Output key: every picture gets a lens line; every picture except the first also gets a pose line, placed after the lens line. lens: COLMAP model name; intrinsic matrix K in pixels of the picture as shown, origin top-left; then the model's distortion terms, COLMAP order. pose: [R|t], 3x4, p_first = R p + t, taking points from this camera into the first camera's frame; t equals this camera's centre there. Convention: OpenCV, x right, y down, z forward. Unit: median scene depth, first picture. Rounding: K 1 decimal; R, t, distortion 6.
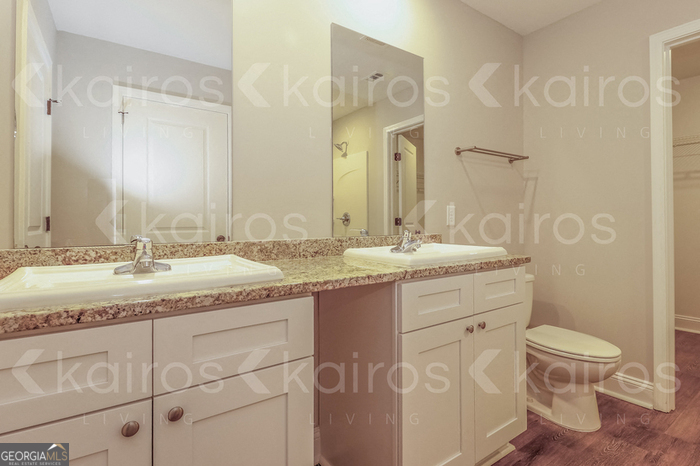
lens RADIAL K [[322.5, 0, 347.9], [0, 322.5, 215.8], [0, 0, 1]] dist [0.000067, -0.000466]
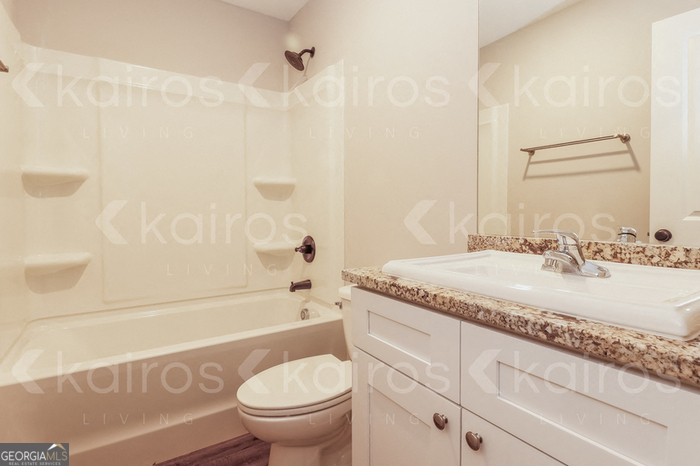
lens RADIAL K [[322.5, 0, 347.9], [0, 322.5, 215.8], [0, 0, 1]] dist [0.000067, -0.000466]
pose [[0.999996, -0.000853, -0.002748, 0.718210], [0.000852, 1.000000, -0.000300, 0.000161], [0.002748, 0.000298, 0.999996, 0.002270]]
